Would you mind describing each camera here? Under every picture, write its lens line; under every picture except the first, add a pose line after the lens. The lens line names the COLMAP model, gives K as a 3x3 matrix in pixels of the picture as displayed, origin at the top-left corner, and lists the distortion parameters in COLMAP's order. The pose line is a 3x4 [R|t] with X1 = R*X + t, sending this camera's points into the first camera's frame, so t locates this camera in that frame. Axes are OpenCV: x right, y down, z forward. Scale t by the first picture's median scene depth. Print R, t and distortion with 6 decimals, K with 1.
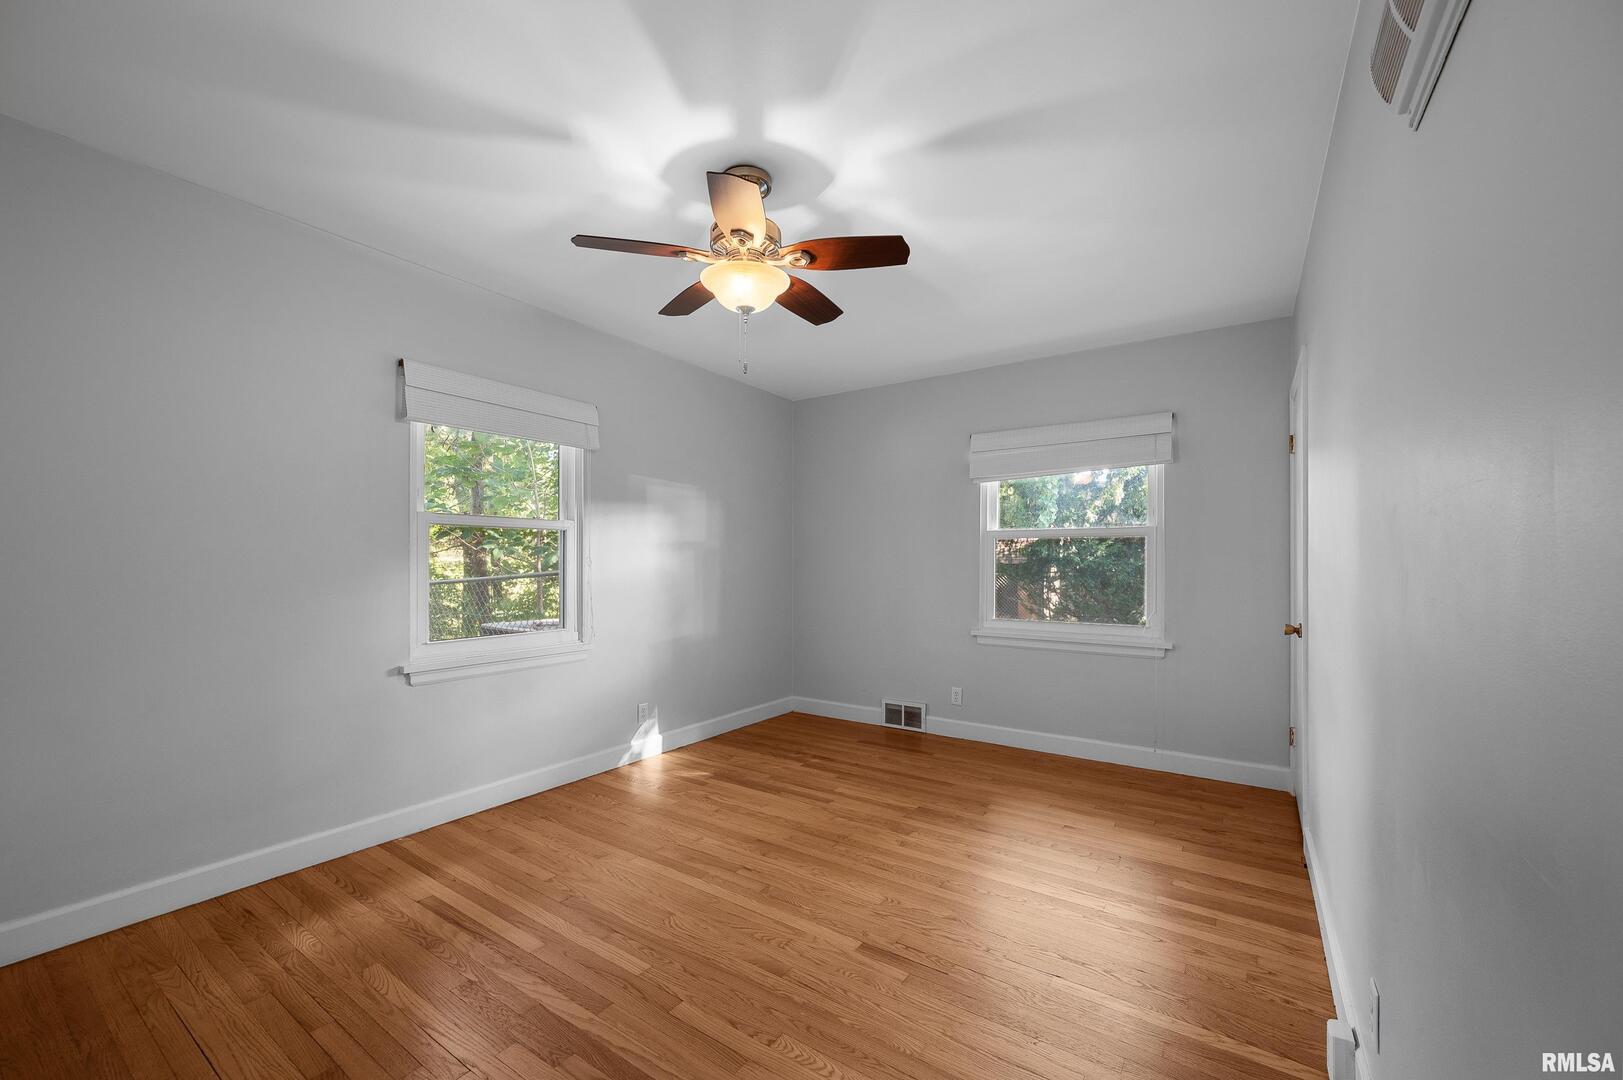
lens RADIAL K [[641.7, 0, 811.0], [0, 641.7, 551.7], [0, 0, 1]] dist [-0.001925, -0.000132]
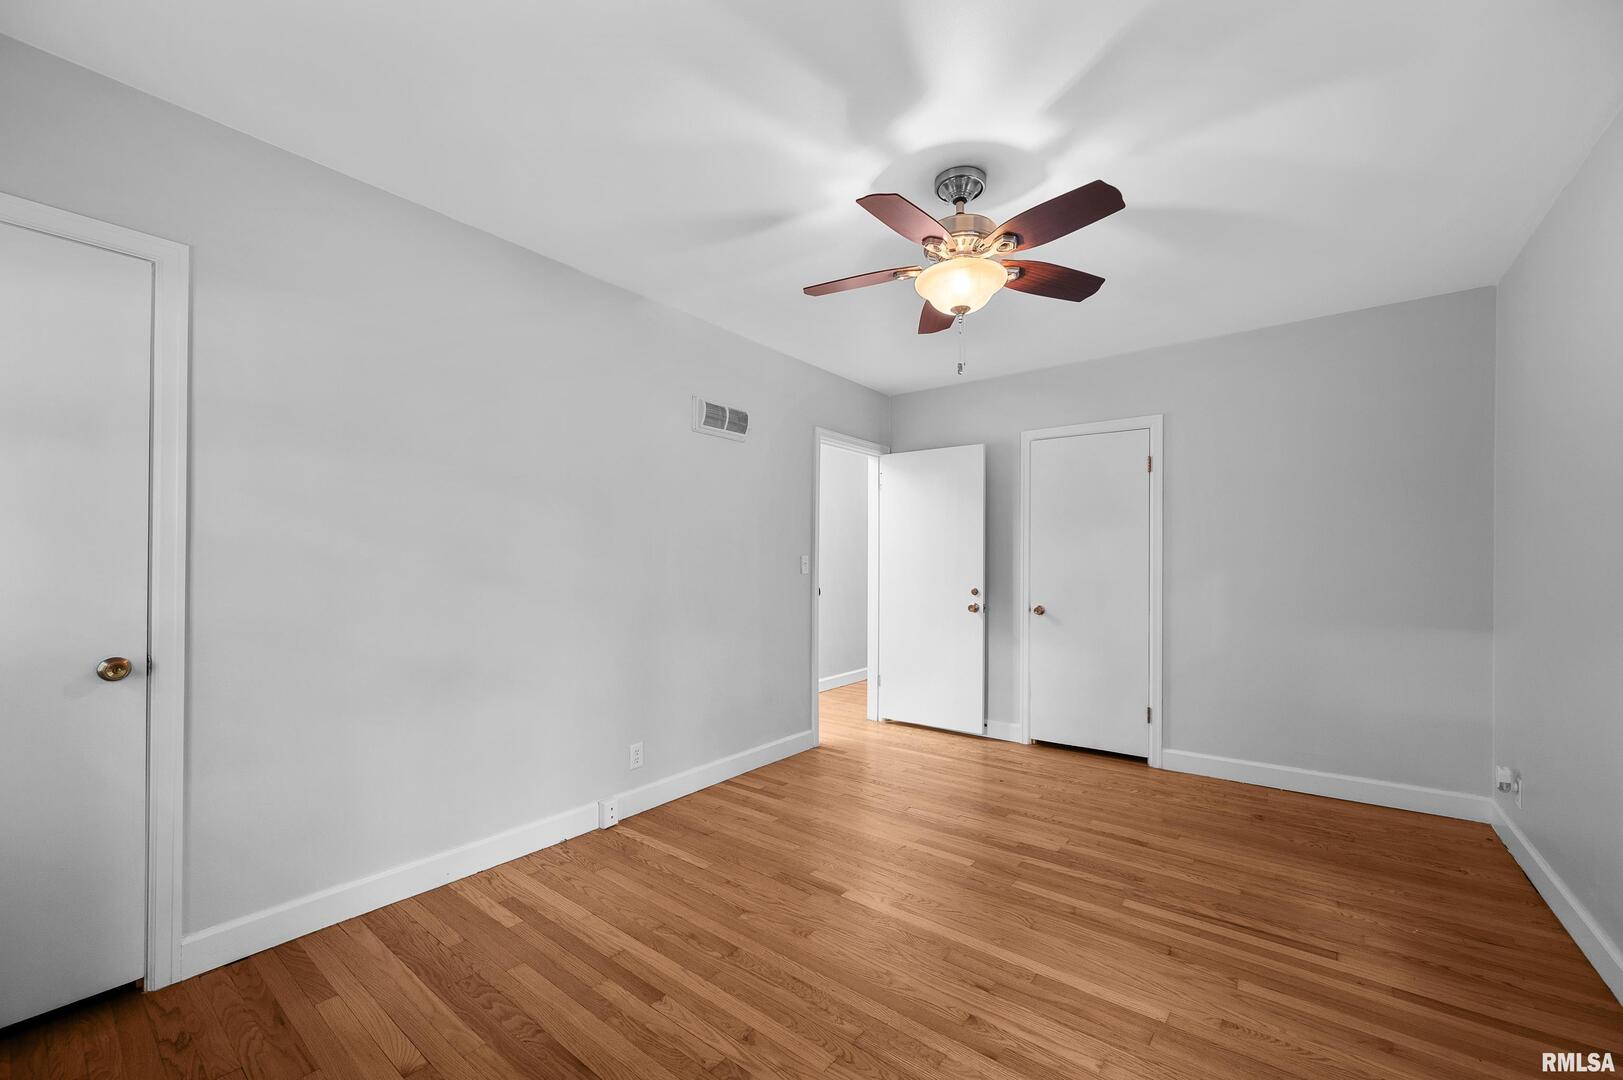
lens RADIAL K [[641.7, 0, 809.7], [0, 641.7, 553.9], [0, 0, 1]] dist [-0.001925, -0.000132]
pose [[-0.997977, -0.007020, 0.063182, 0.060299], [-0.008726, 0.999604, -0.026767, 0.026162], [-0.062969, -0.027264, -0.997643, 1.961043]]
